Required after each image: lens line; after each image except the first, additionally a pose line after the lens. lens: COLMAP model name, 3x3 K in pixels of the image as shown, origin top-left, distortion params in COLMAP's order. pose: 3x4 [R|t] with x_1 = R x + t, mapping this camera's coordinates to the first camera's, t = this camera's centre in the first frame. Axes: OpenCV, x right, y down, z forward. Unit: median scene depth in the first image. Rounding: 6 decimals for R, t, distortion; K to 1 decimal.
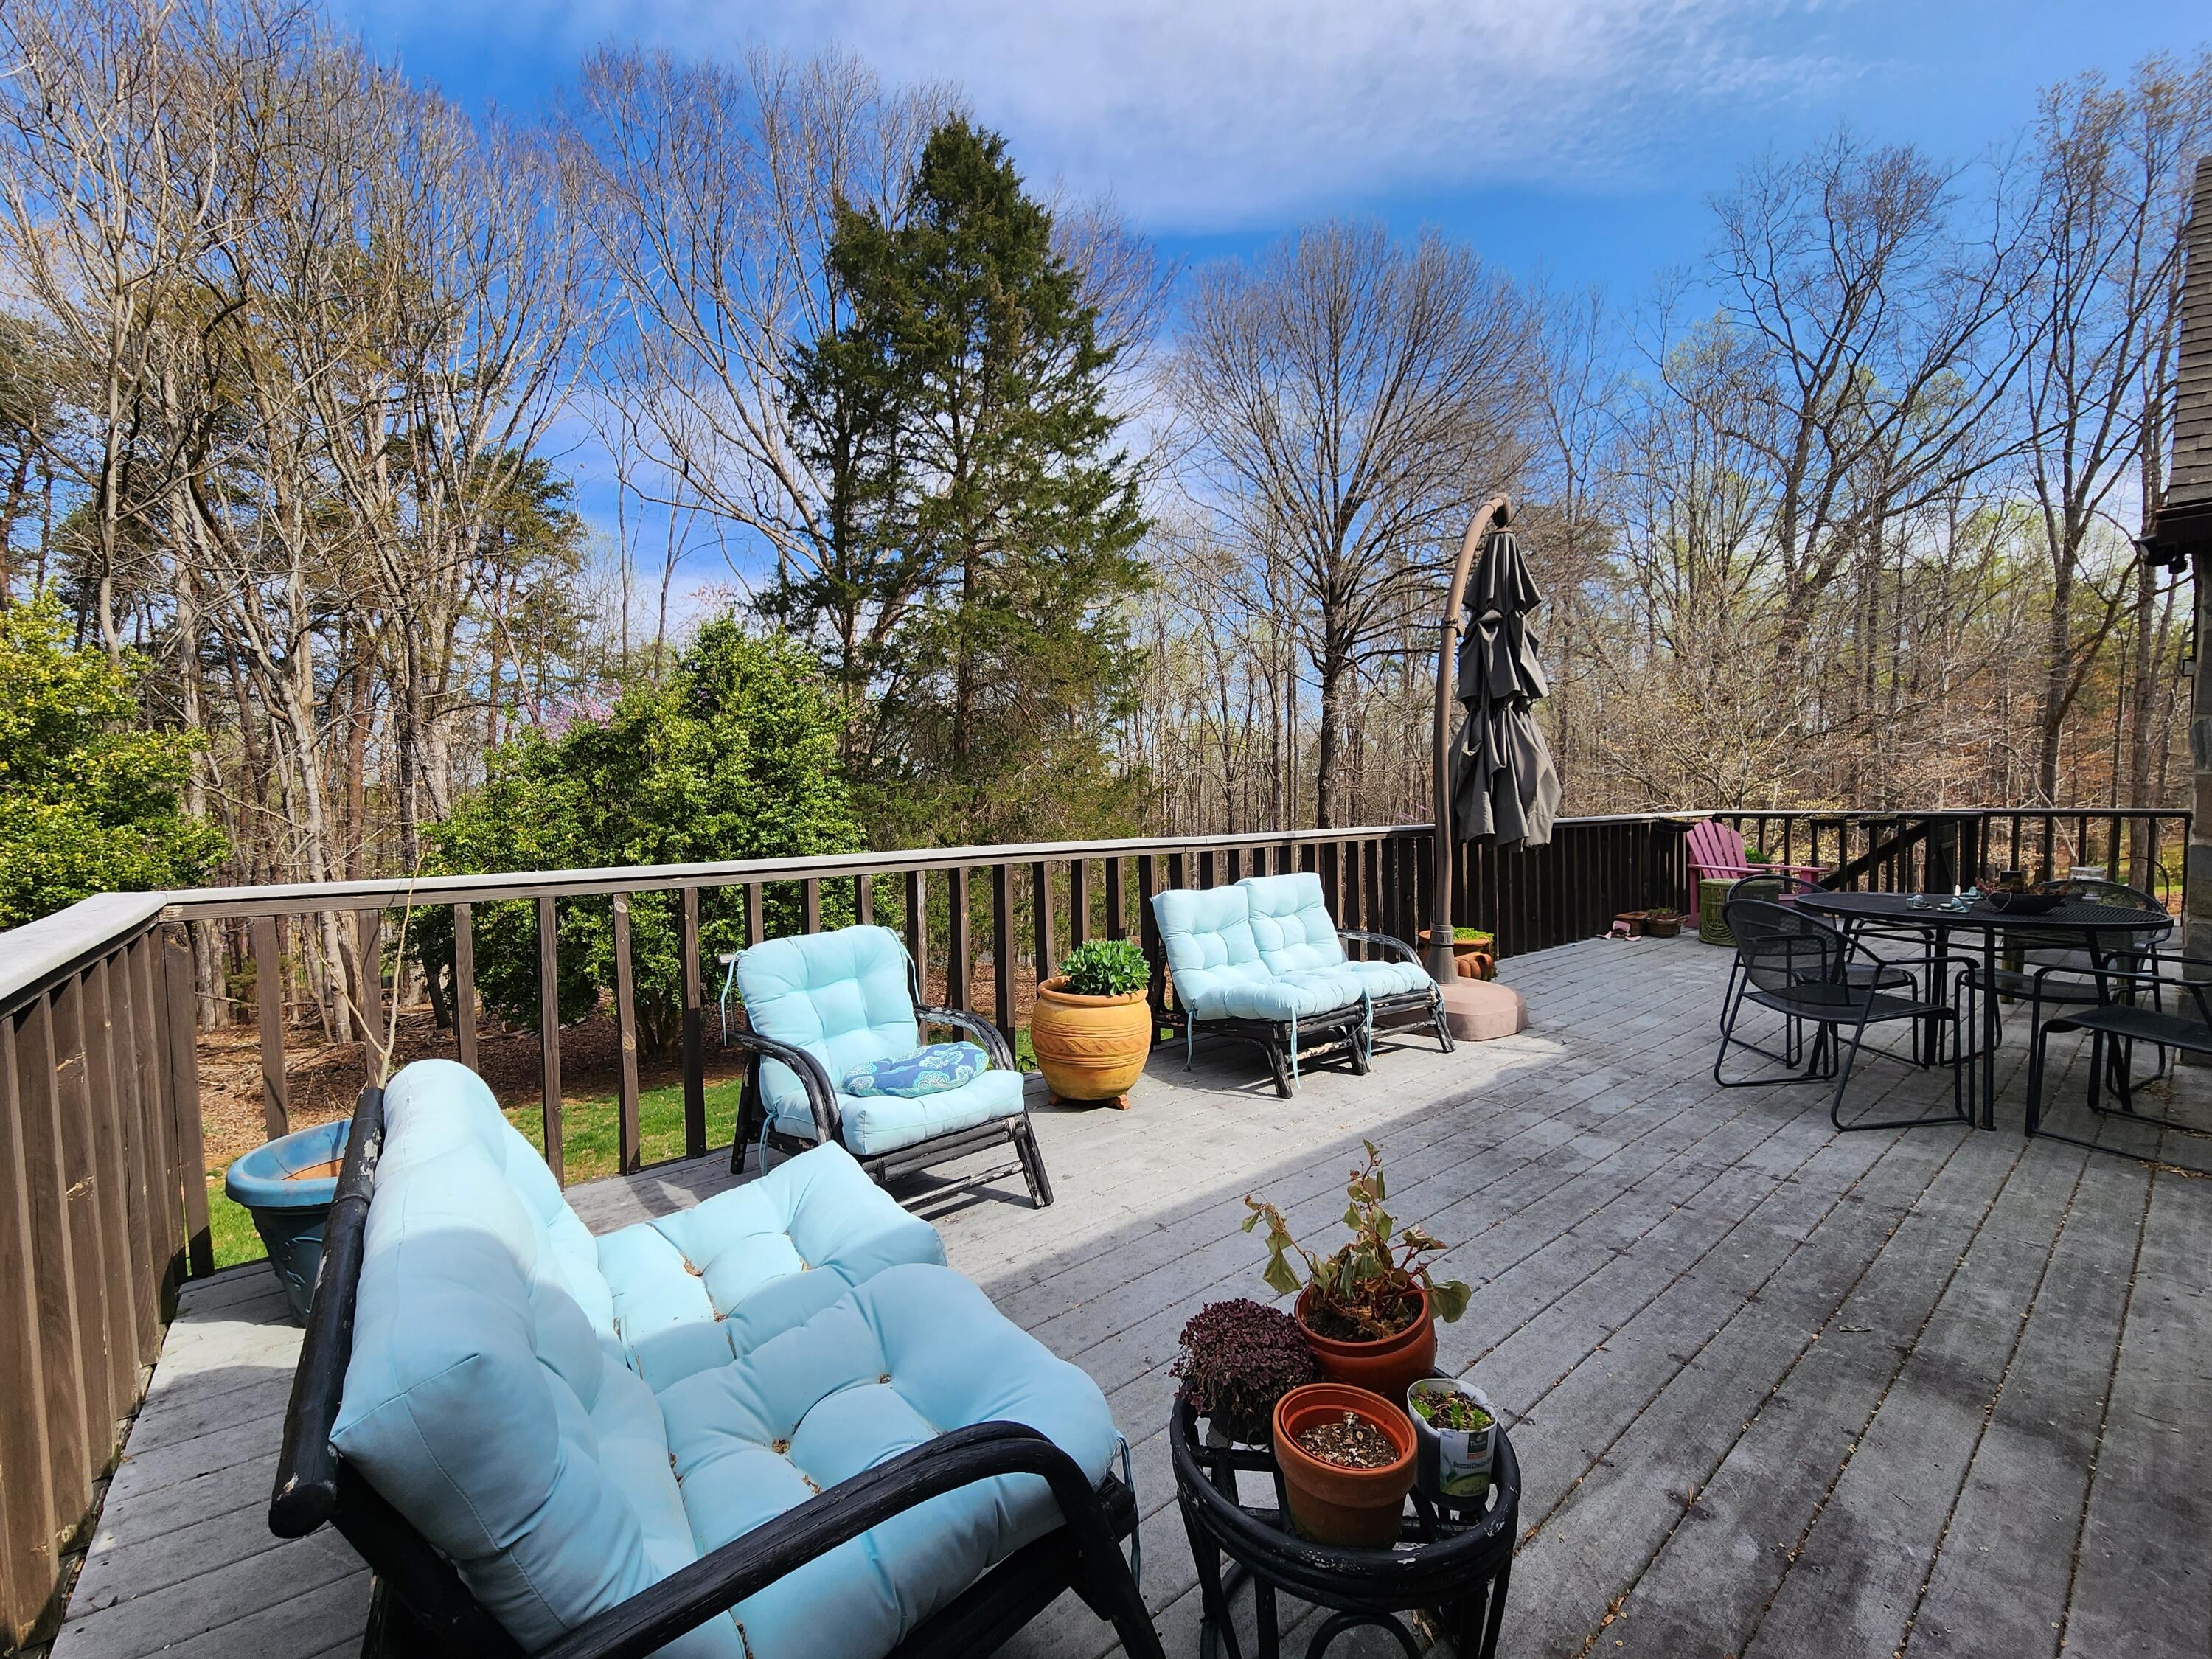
lens RADIAL K [[881.9, 0, 1106.0], [0, 881.9, 829.5], [0, 0, 1]] dist [0.000284, 0.000009]
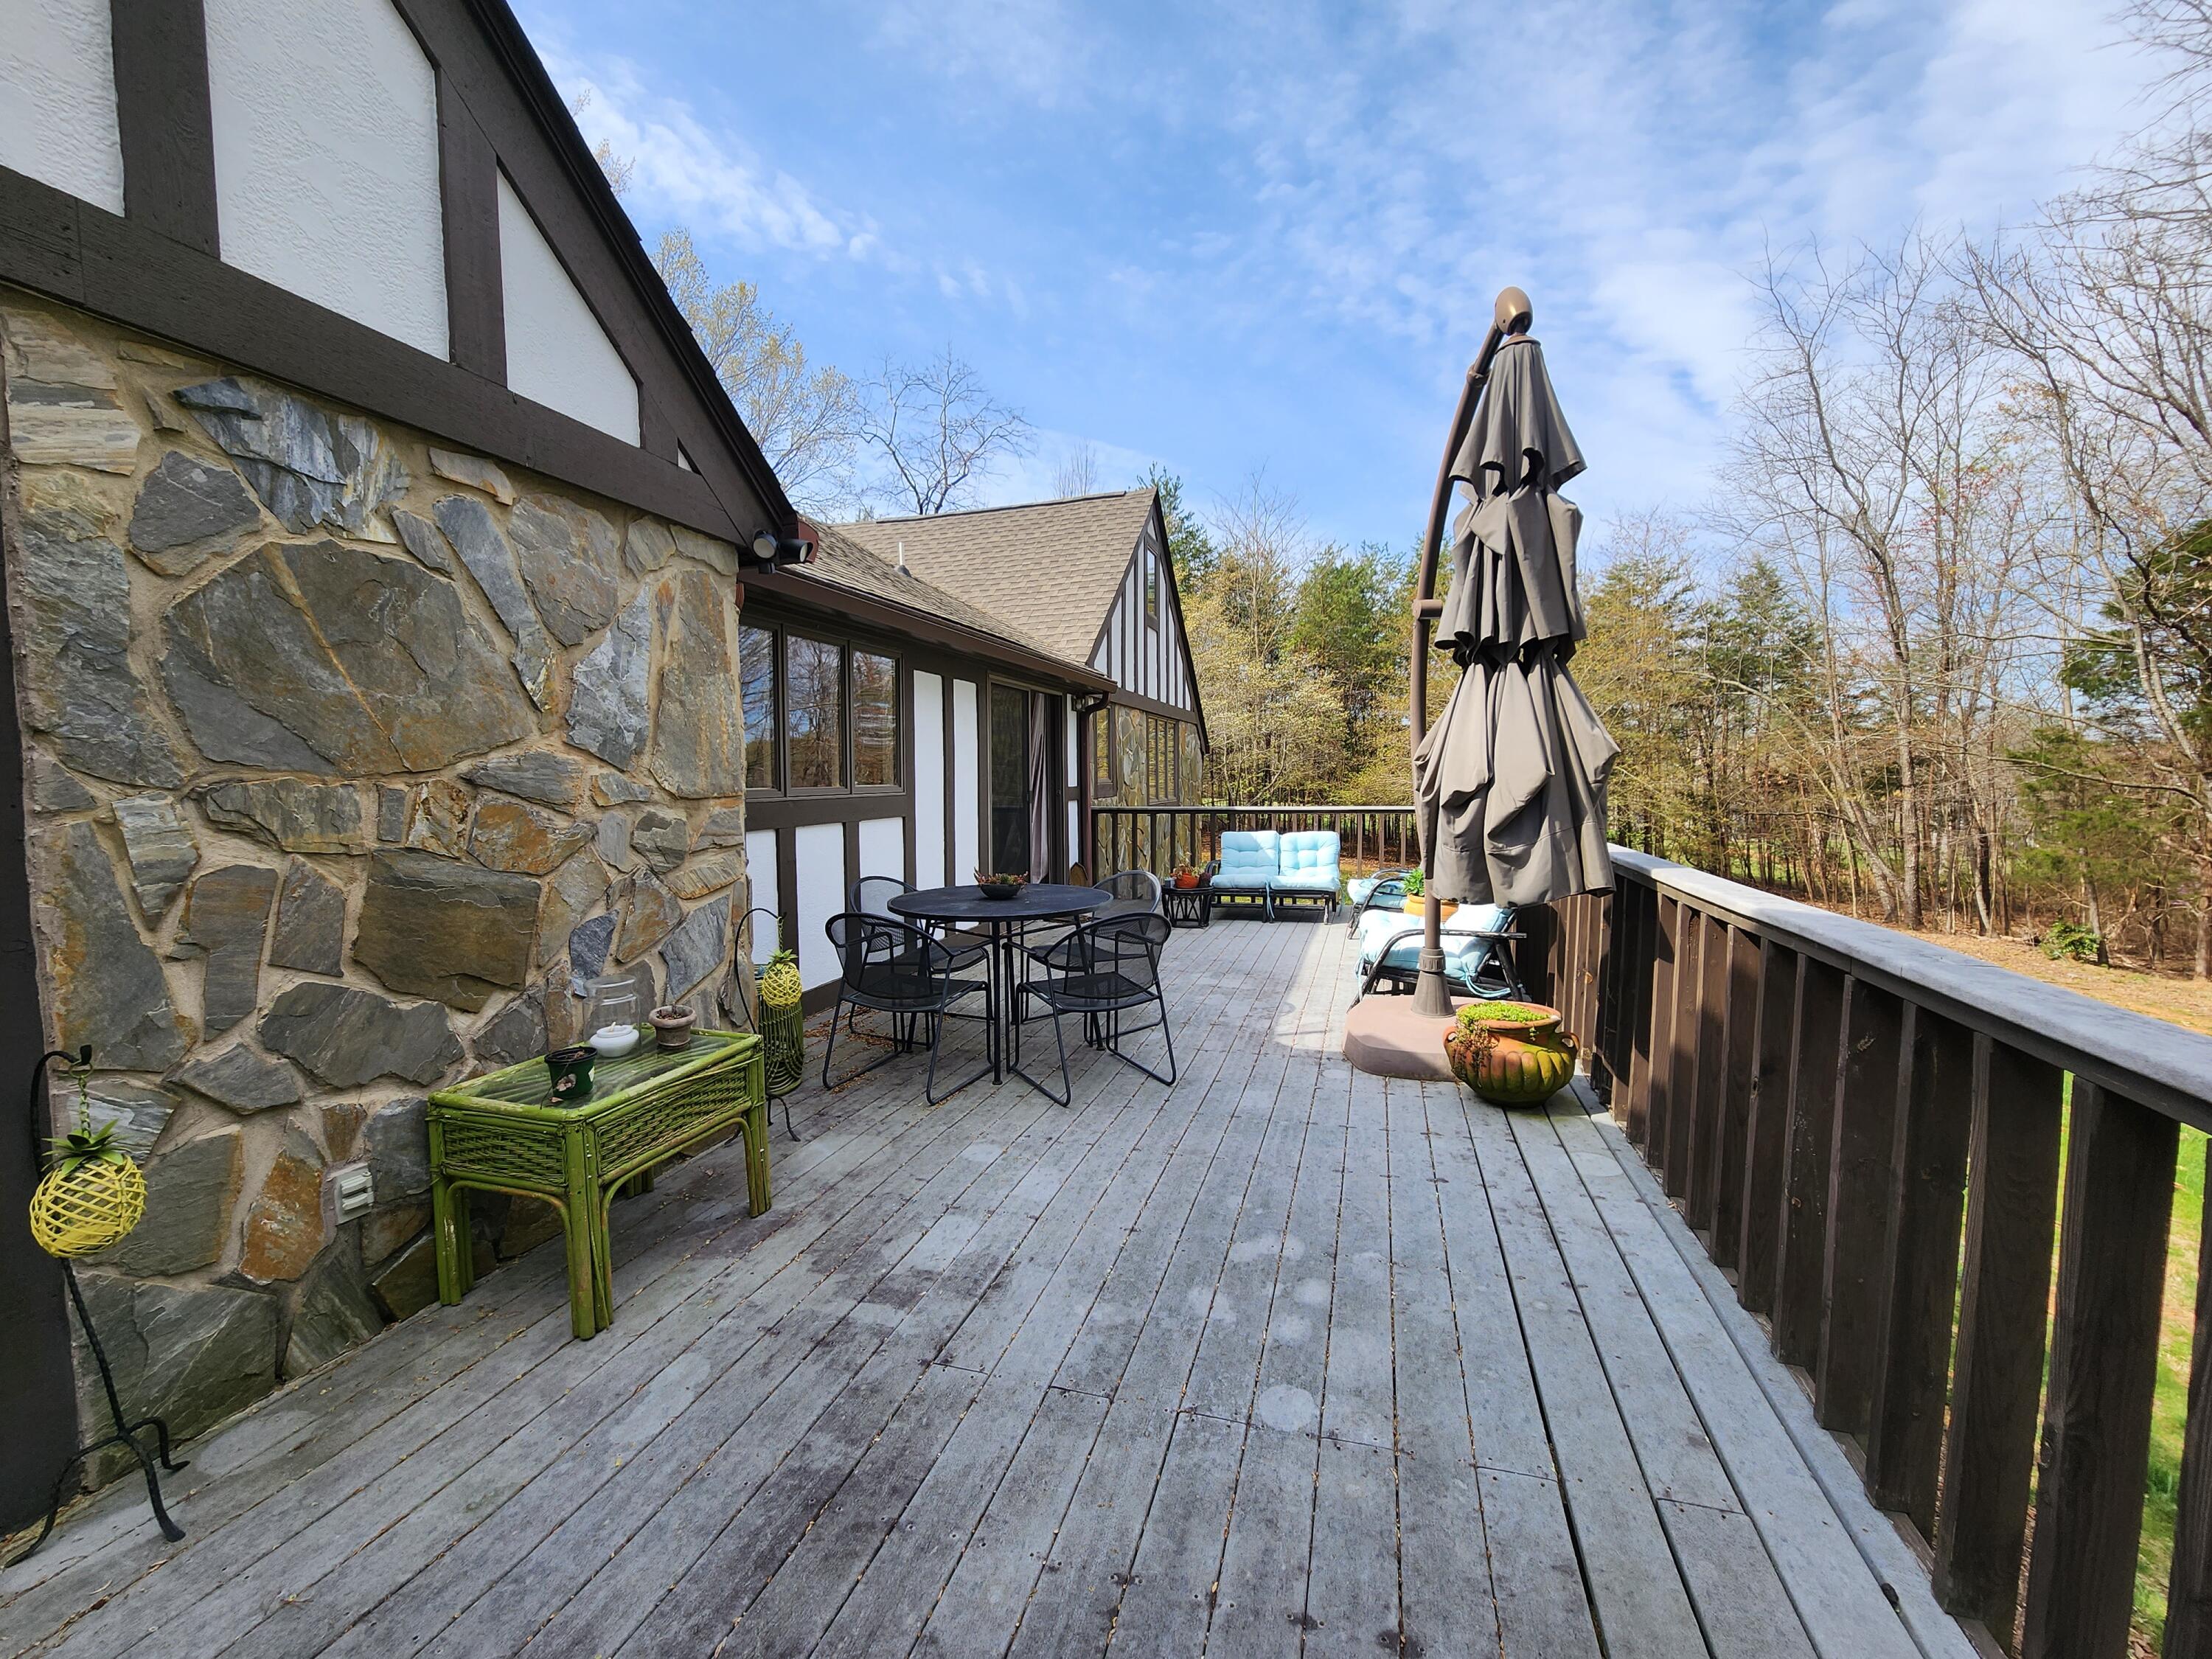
lens RADIAL K [[881.9, 0, 1106.0], [0, 881.9, 829.5], [0, 0, 1]] dist [0.000284, 0.000009]
pose [[-0.817427, 0.043906, -0.574357, 1.462423], [-0.024747, 0.993494, 0.111167, -0.129526], [0.575501, 0.105085, -0.811022, 1.930636]]
